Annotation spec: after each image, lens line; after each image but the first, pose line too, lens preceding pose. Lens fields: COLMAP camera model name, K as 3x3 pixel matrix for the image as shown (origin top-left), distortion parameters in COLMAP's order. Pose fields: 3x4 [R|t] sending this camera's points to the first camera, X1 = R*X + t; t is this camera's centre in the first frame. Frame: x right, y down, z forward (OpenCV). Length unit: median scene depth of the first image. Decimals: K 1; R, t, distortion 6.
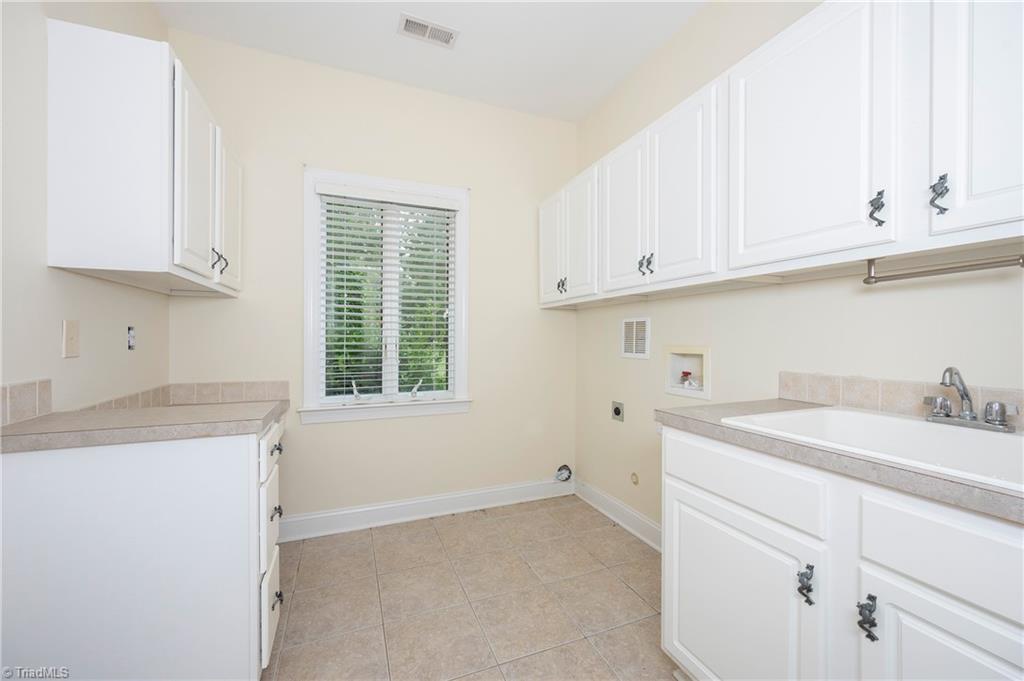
lens RADIAL K [[402.5, 0, 513.5], [0, 402.5, 340.9], [0, 0, 1]] dist [0.001047, 0.000167]
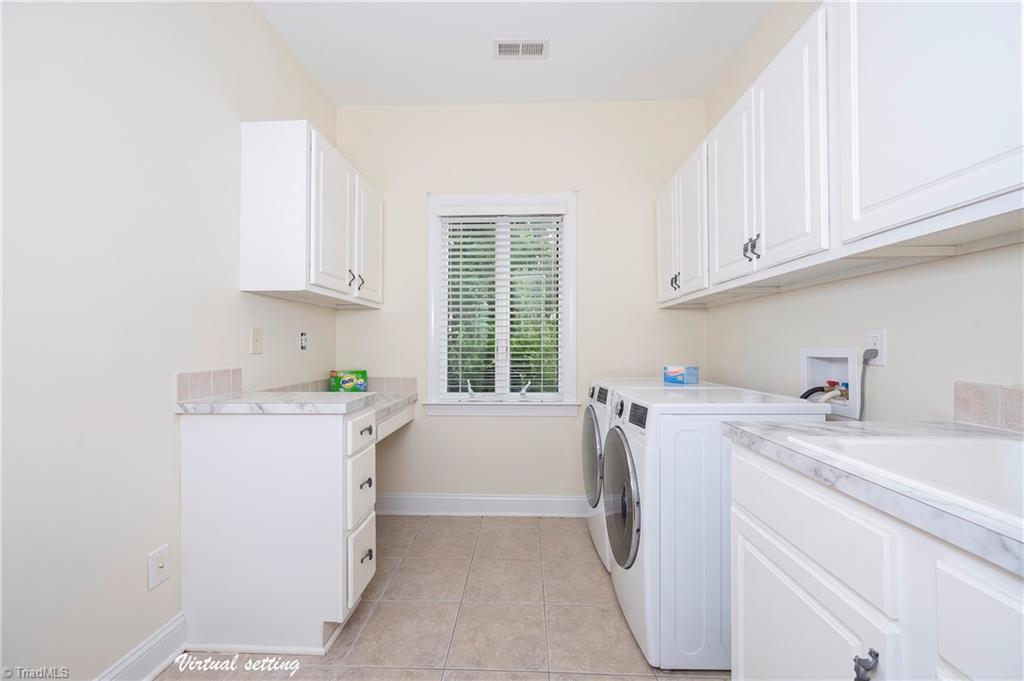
lens RADIAL K [[402.5, 0, 513.5], [0, 402.5, 340.9], [0, 0, 1]] dist [0.001047, 0.000167]
pose [[0.913678, -0.007439, -0.406371, 0.214516], [0.000599, 0.999856, -0.016956, 0.013954], [0.406439, 0.015249, 0.913551, 0.046260]]
